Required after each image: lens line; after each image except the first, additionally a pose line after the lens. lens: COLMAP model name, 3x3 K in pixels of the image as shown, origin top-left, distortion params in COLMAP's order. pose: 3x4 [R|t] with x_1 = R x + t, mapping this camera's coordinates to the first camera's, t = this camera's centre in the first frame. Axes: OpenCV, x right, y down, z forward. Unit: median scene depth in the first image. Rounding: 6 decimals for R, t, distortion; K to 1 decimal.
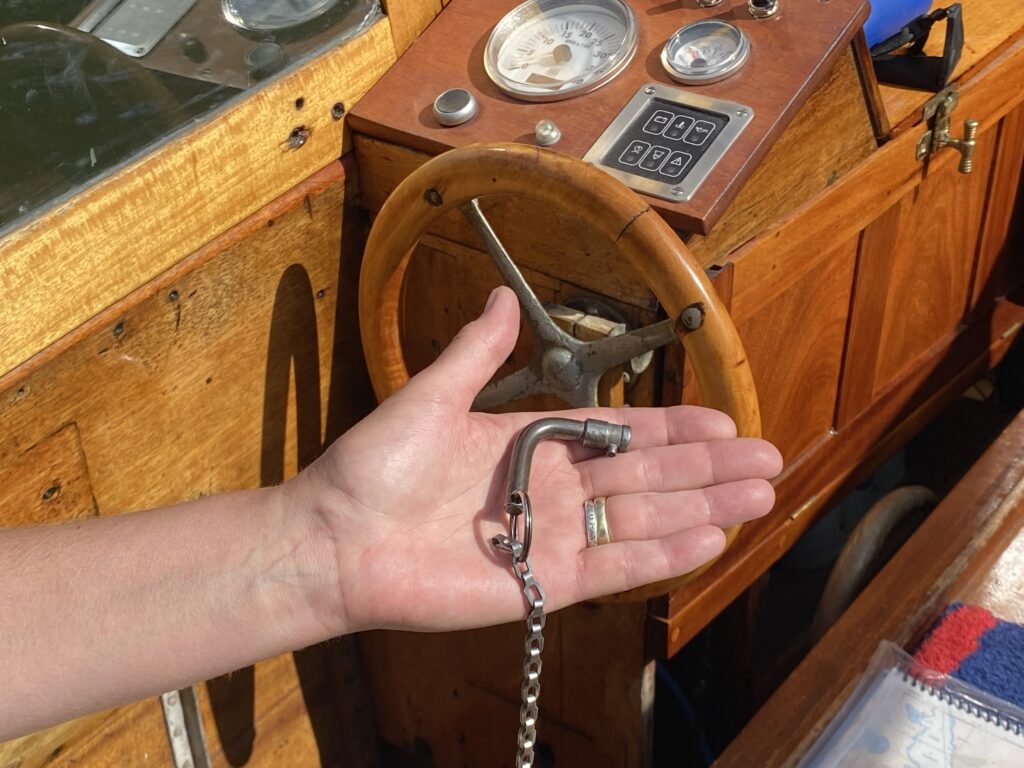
lens RADIAL K [[1541.9, 0, 512.1], [0, 1541.9, 384.4], [0, 0, 1]] dist [0.060044, 0.000000]
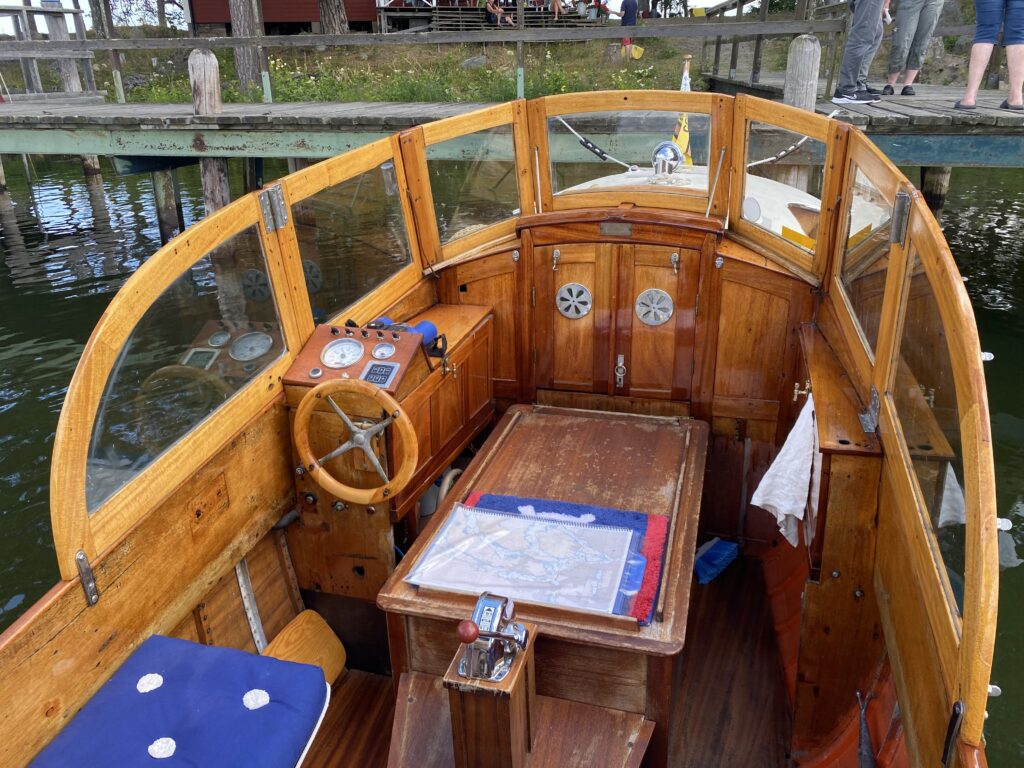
lens RADIAL K [[782.9, 0, 513.0], [0, 782.9, 383.8], [0, 0, 1]] dist [-0.003301, -0.000738]
pose [[0.927813, -0.117334, 0.354114, -0.255633], [0.180623, 0.971857, -0.151229, 0.198012], [-0.326403, 0.204273, 0.922894, -0.803685]]
